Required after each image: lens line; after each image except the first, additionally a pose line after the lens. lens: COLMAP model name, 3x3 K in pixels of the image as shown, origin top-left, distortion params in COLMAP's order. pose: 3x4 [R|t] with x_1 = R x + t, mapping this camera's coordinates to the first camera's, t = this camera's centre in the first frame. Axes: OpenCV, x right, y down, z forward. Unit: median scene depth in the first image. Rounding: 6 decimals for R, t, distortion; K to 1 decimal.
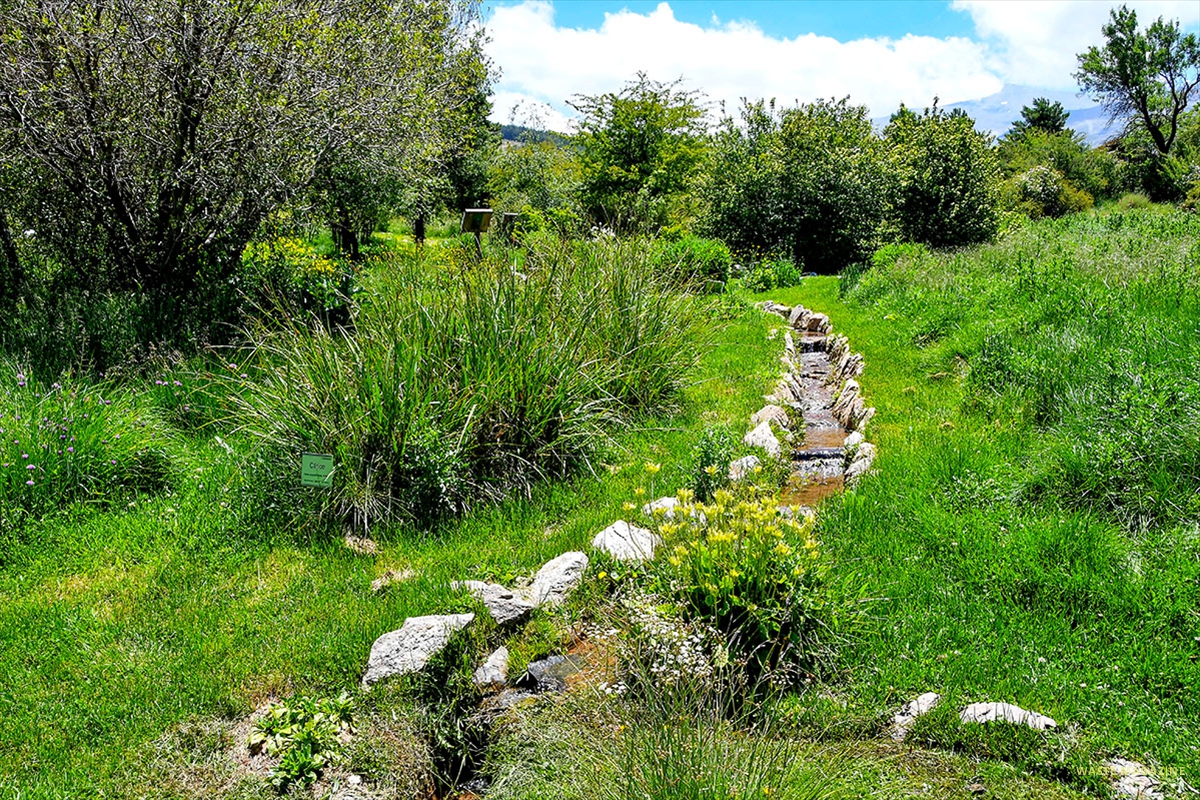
lens RADIAL K [[1100.4, 0, 600.0], [0, 1100.4, 400.0], [0, 0, 1]] dist [-0.086970, 0.148005]
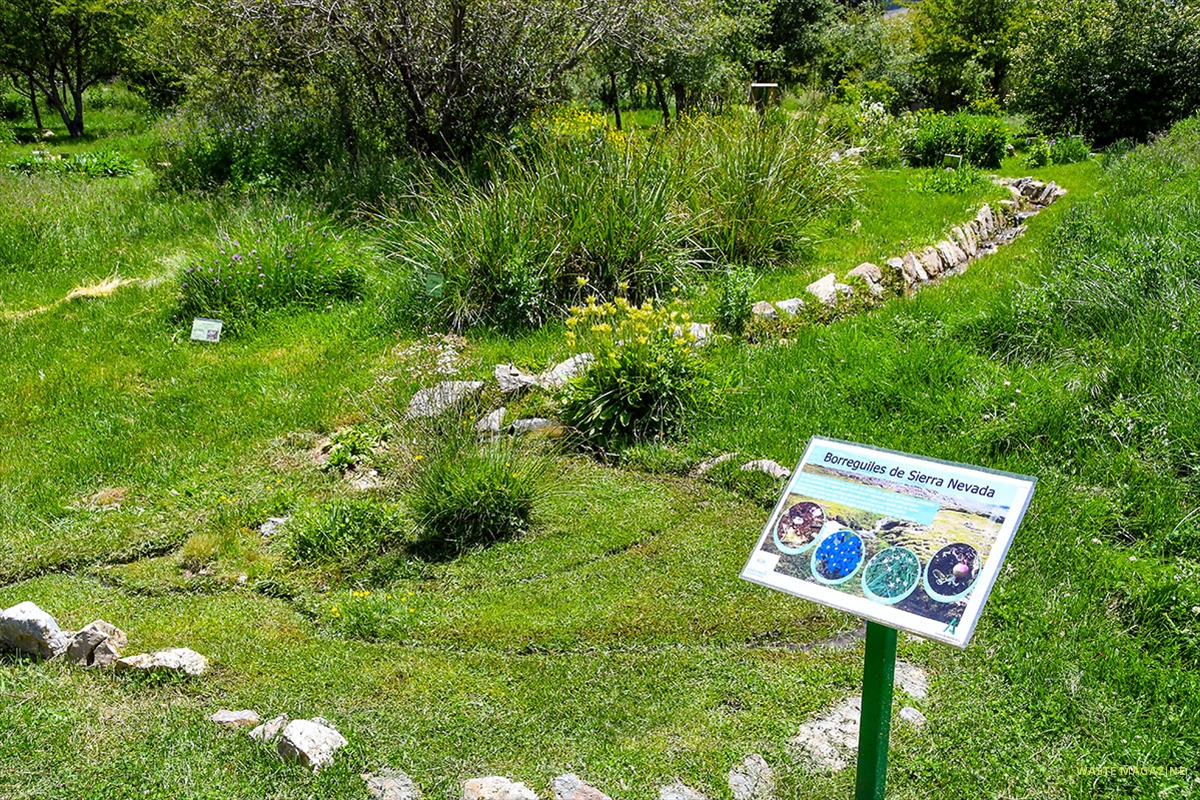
lens RADIAL K [[1100.4, 0, 600.0], [0, 1100.4, 400.0], [0, 0, 1]] dist [-0.086970, 0.148005]
pose [[0.940213, 0.083529, -0.330186, 0.142528], [-0.046221, 0.991784, 0.119281, 0.011653], [0.337437, -0.096888, 0.936349, -0.081636]]
